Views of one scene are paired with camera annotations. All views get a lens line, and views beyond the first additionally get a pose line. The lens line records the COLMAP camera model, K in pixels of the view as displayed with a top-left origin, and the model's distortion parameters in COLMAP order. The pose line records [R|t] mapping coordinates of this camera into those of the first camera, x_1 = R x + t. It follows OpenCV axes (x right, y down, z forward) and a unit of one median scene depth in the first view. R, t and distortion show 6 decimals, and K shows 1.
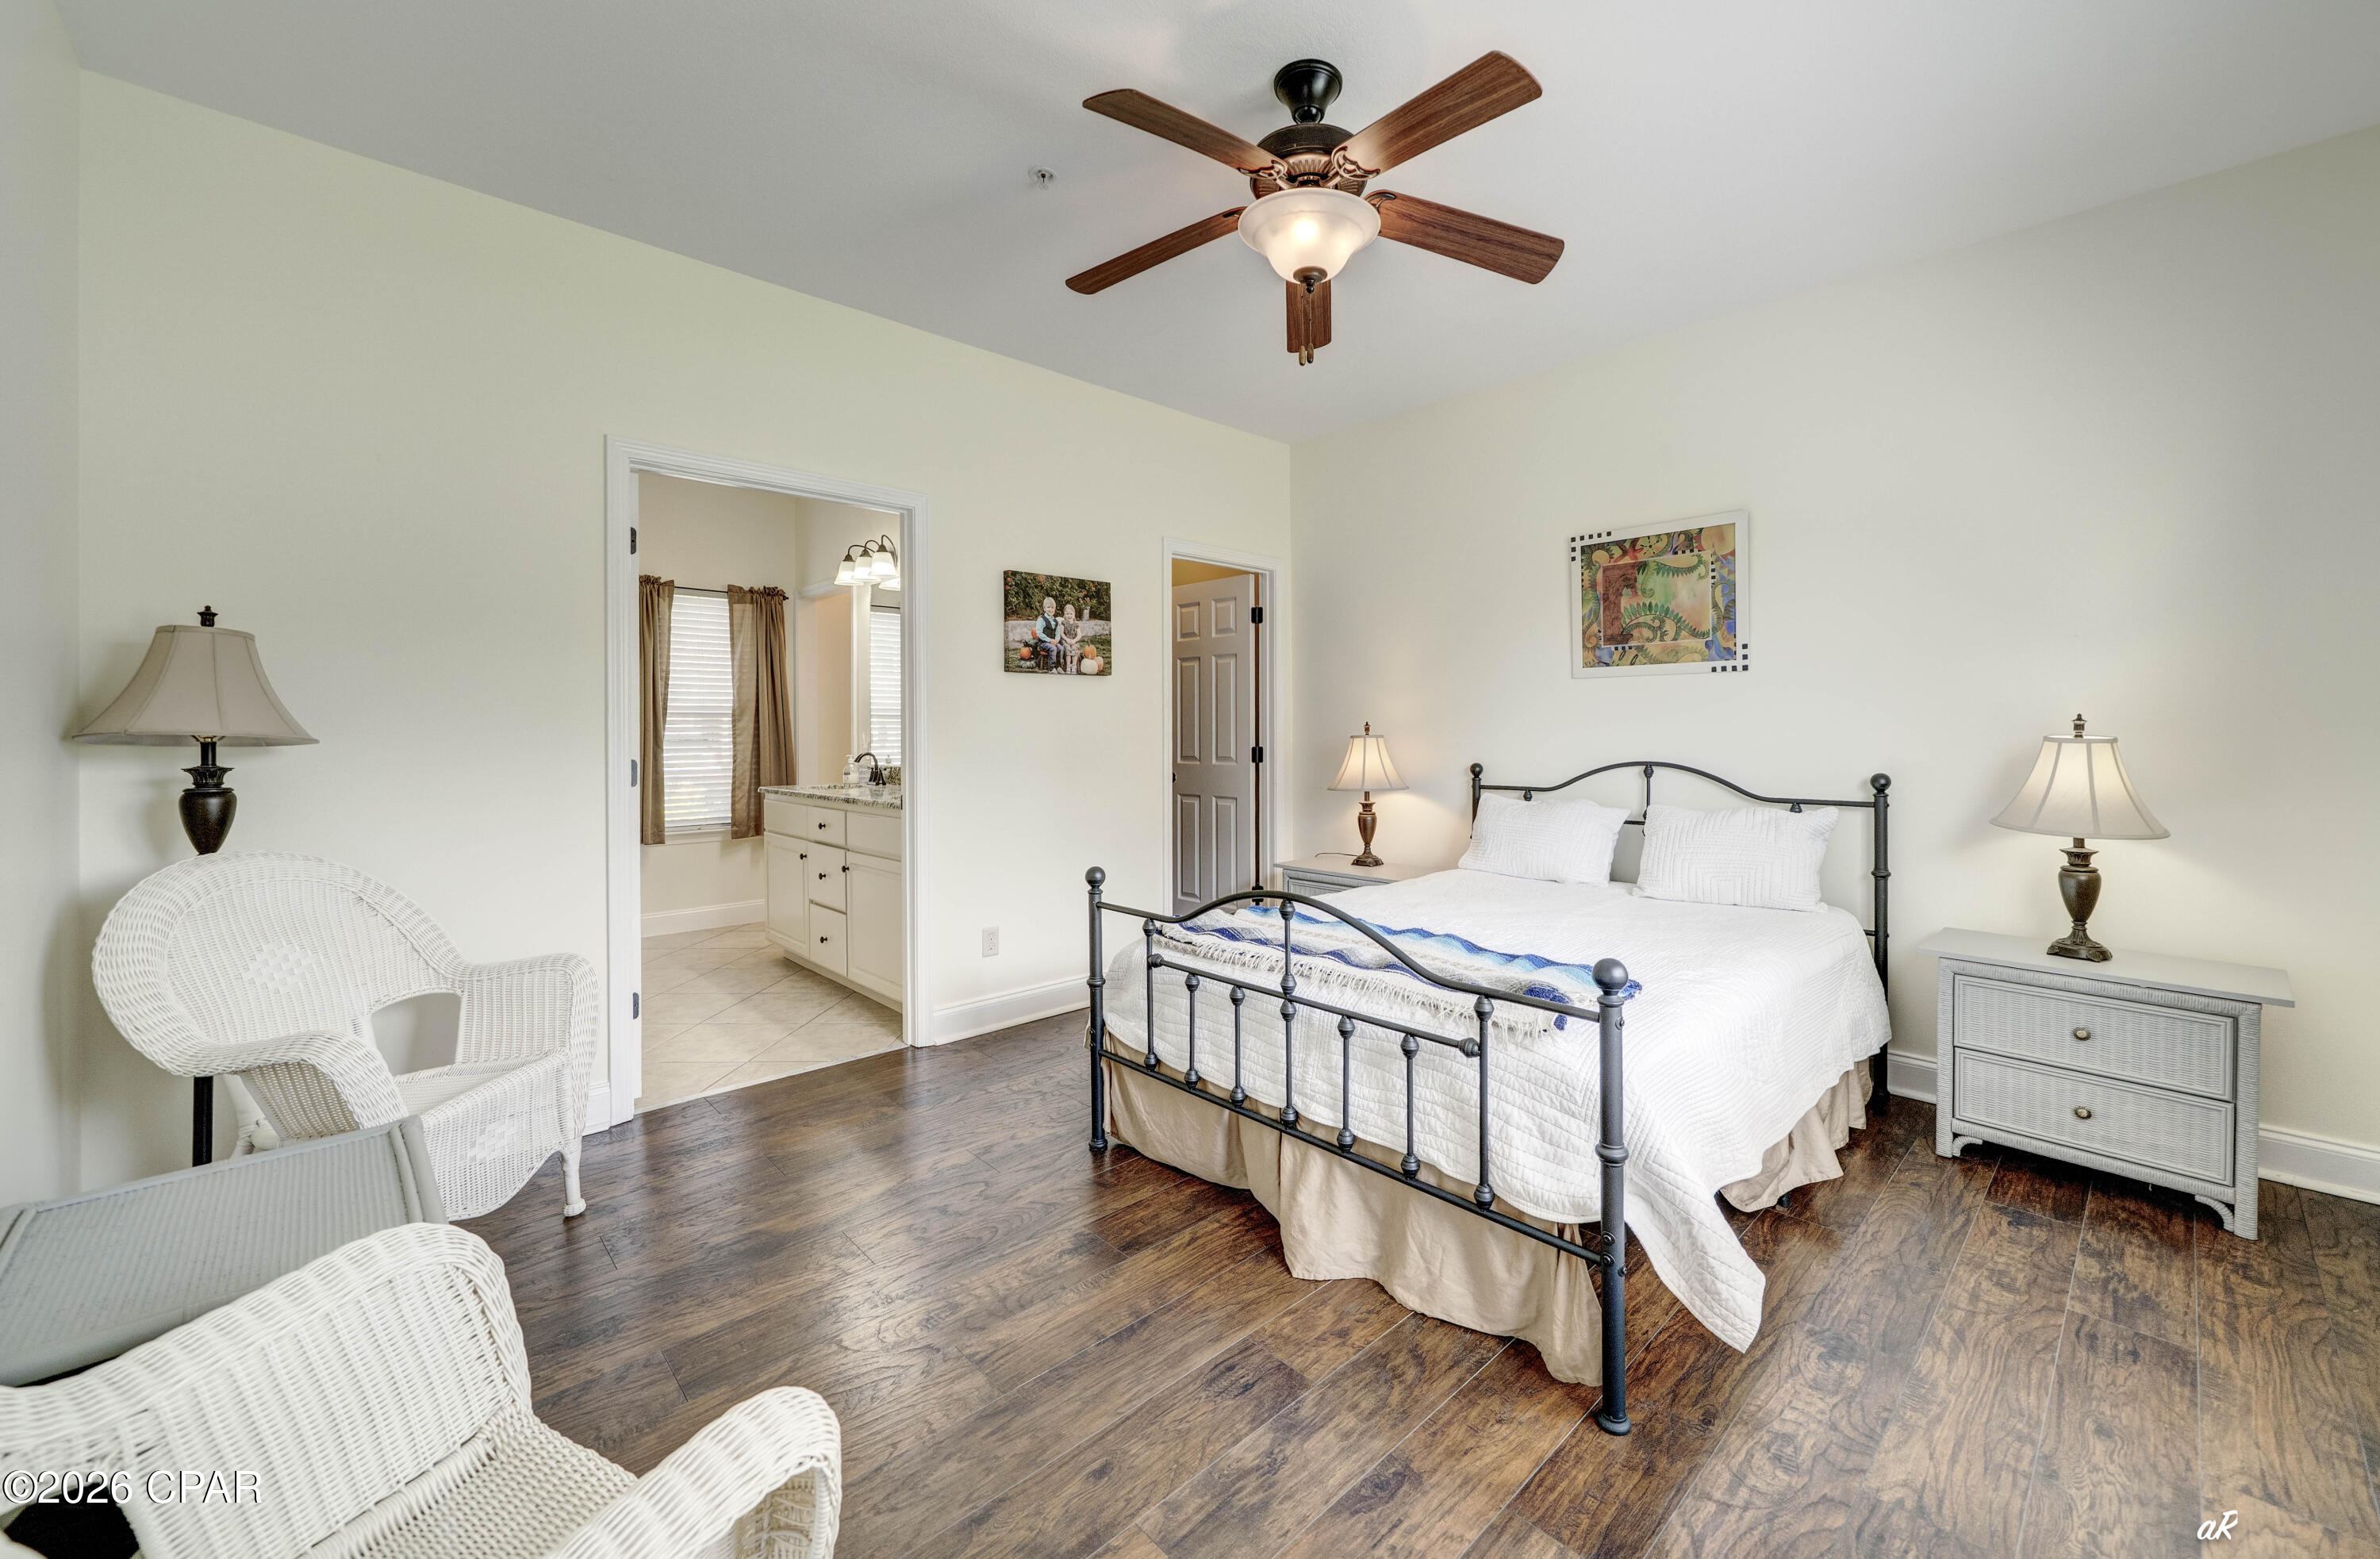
lens RADIAL K [[932.7, 0, 1136.6], [0, 932.7, 726.6], [0, 0, 1]] dist [0.001709, 0.000198]
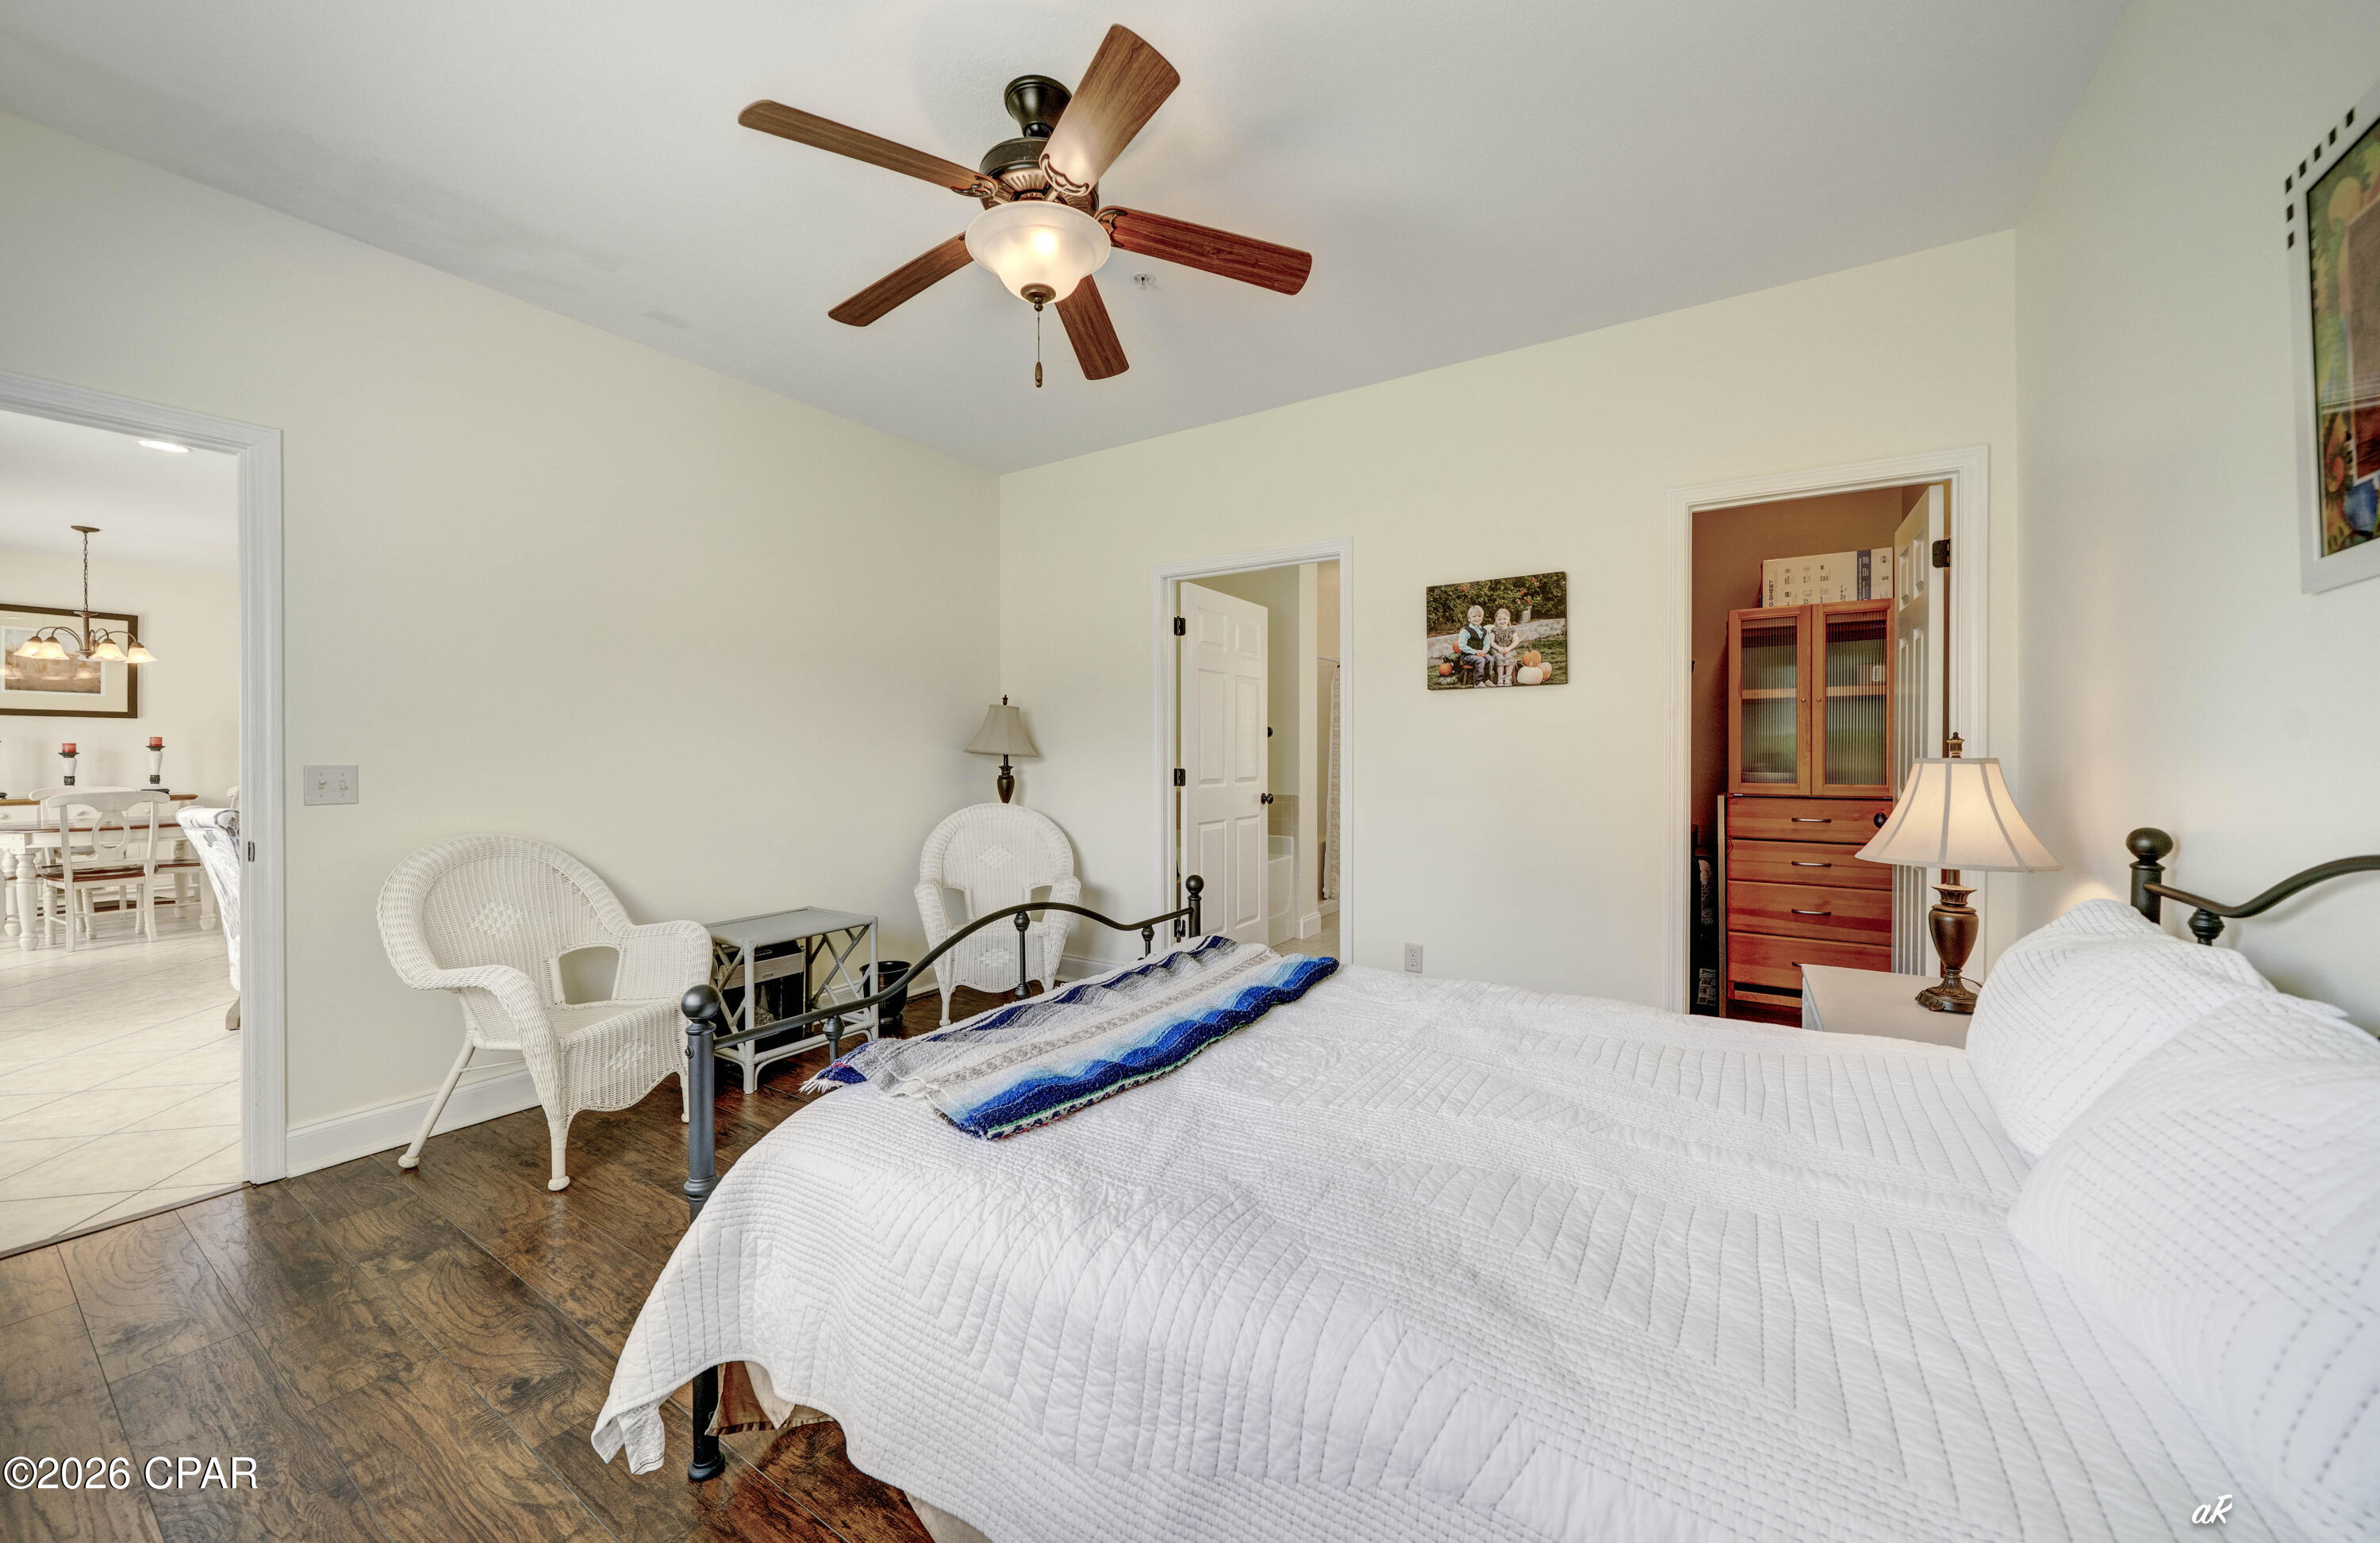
lens RADIAL K [[851.8, 0, 1186.4], [0, 851.8, 760.8], [0, 0, 1]] dist [0.002611, 0.000155]
pose [[0.259278, 0.005617, -0.965786, 0.641270], [-0.001873, 0.999984, 0.005313, 0.010646], [0.965801, 0.000431, 0.259284, 0.504430]]
